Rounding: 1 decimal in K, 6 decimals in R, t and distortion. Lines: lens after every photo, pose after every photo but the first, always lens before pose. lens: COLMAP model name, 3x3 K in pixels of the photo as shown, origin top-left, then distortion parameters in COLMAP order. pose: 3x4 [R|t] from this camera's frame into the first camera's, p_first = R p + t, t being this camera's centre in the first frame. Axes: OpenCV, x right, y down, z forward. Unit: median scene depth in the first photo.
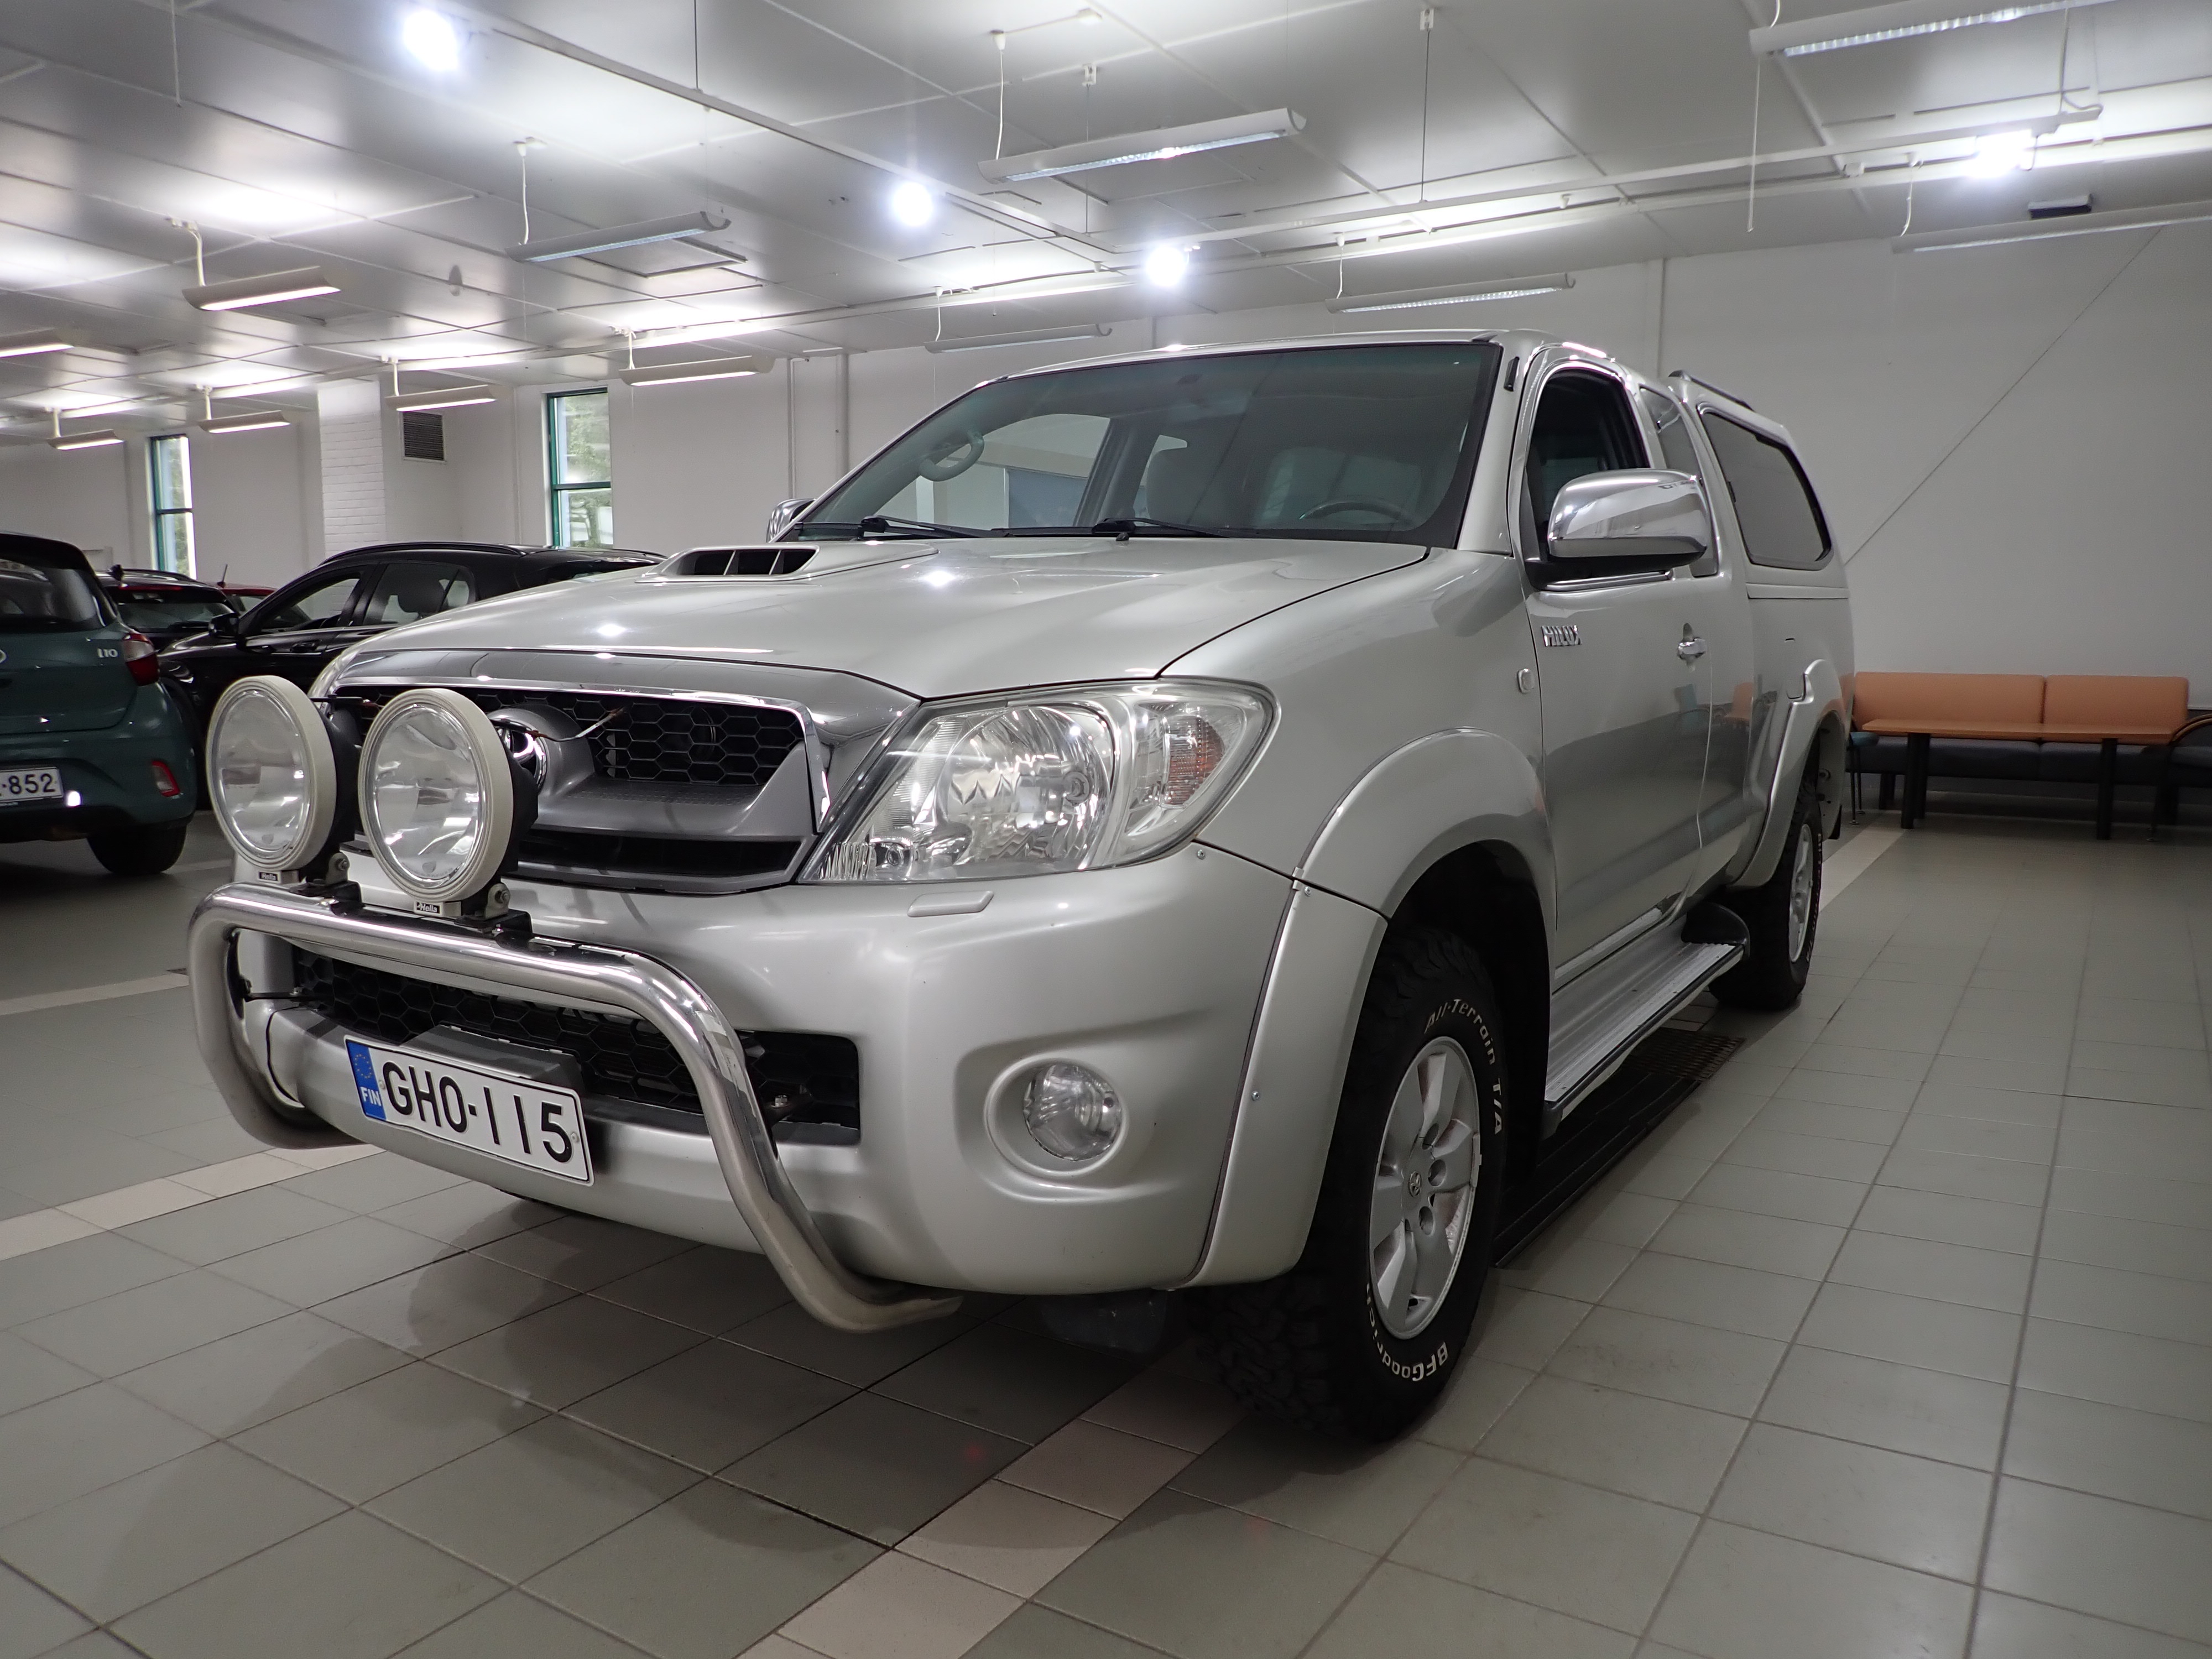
lens RADIAL K [[1630.5, 0, 1094.4], [0, 1630.5, 821.9], [0, 0, 1]] dist [-0.011042, -0.003365]
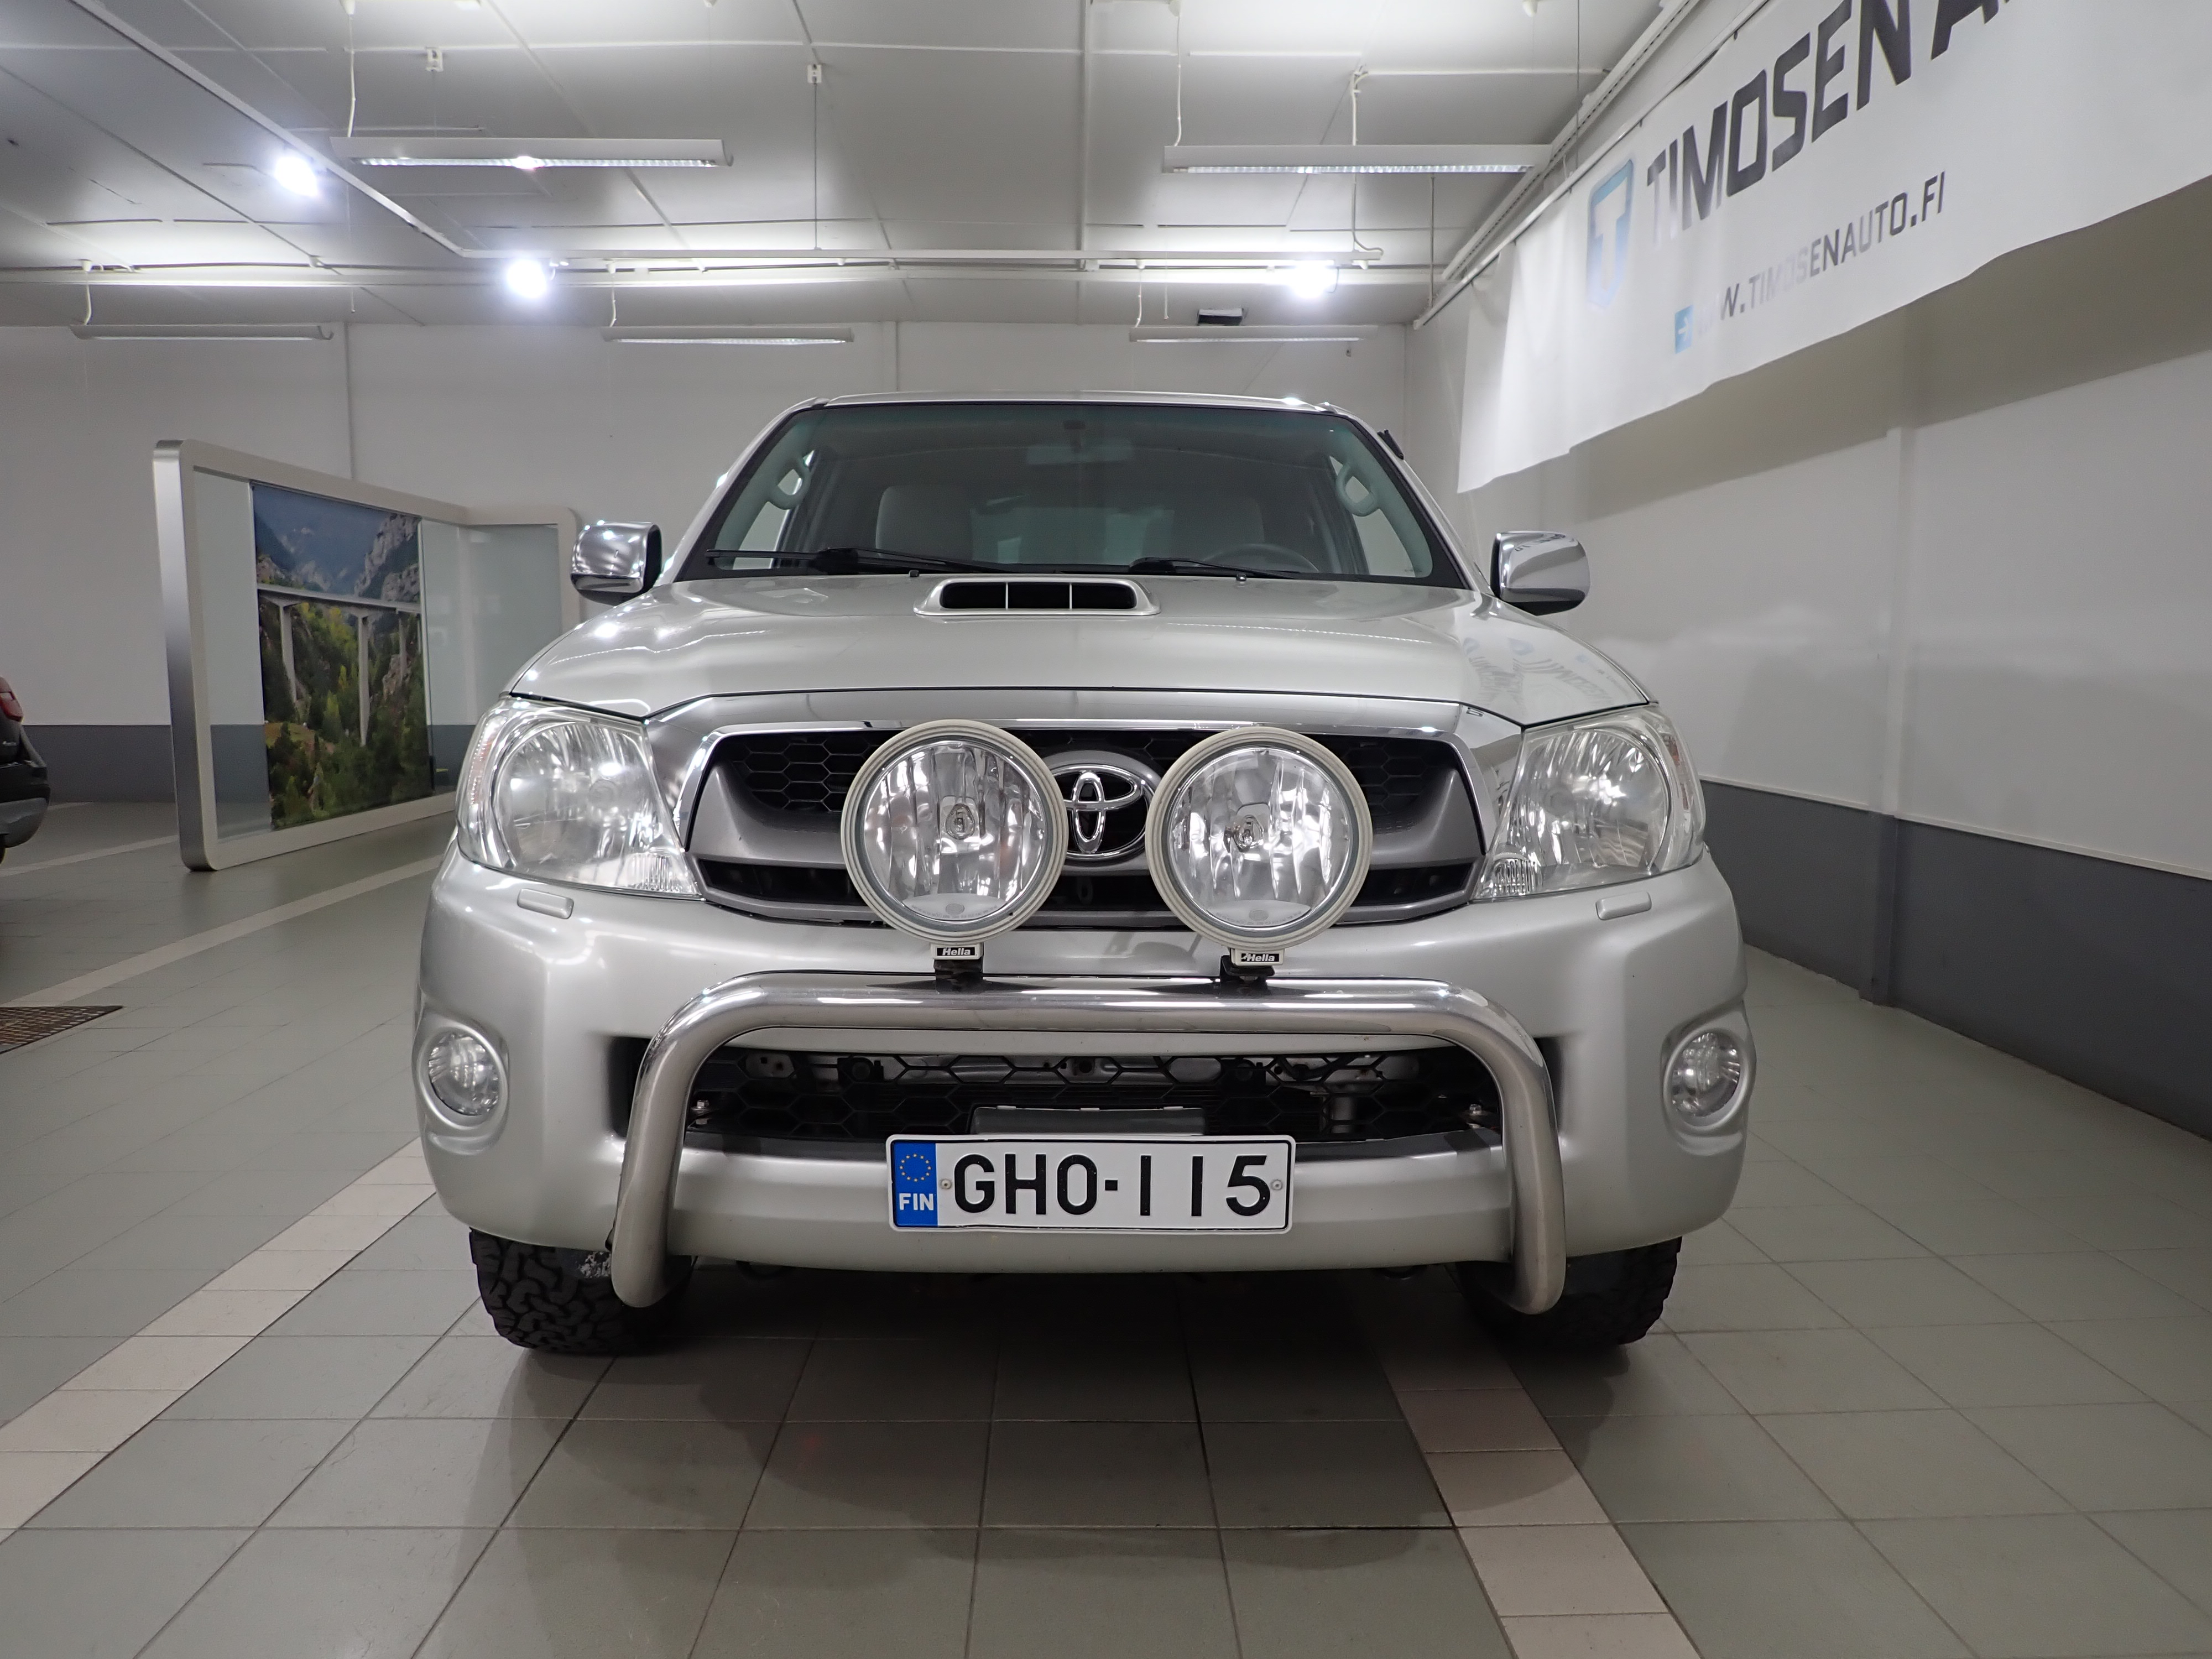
lens RADIAL K [[1630.5, 0, 1109.8], [0, 1630.5, 818.5], [0, 0, 1]] dist [-0.011042, -0.003365]
pose [[0.834571, -0.056332, 0.548013, -0.756819], [0.069733, 0.997559, -0.003654, -0.023410], [-0.546469, 0.041264, 0.836462, 0.188043]]
